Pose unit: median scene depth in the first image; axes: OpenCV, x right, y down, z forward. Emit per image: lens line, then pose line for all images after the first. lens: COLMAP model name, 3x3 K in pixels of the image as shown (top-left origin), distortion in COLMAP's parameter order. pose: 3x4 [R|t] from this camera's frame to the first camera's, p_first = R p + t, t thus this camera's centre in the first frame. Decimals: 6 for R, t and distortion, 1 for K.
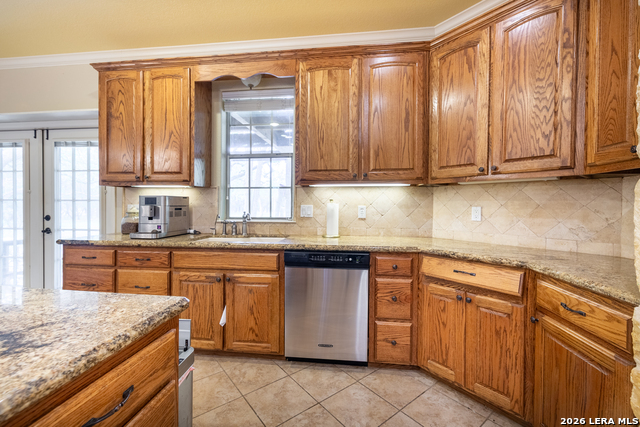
lens RADIAL K [[278.6, 0, 319.2], [0, 278.6, 208.0], [0, 0, 1]] dist [0.000709, -0.000064]
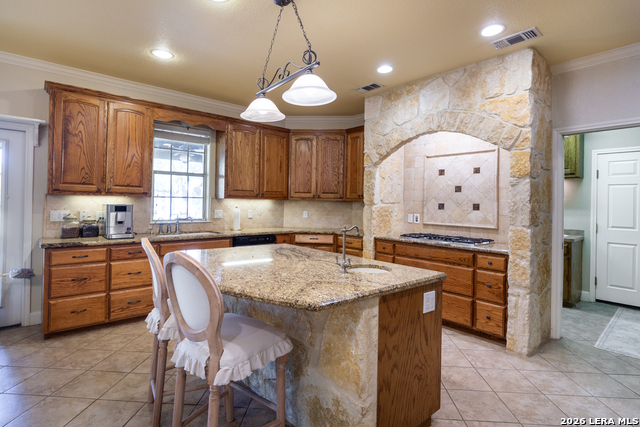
lens RADIAL K [[331.4, 0, 321.4], [0, 331.4, 200.5], [0, 0, 1]] dist [-0.000118, 0.000027]
pose [[0.657752, 0.012248, 0.753135, -1.241764], [-0.007647, 0.999925, -0.009583, -0.059442], [-0.753196, 0.000544, 0.657796, -0.737852]]
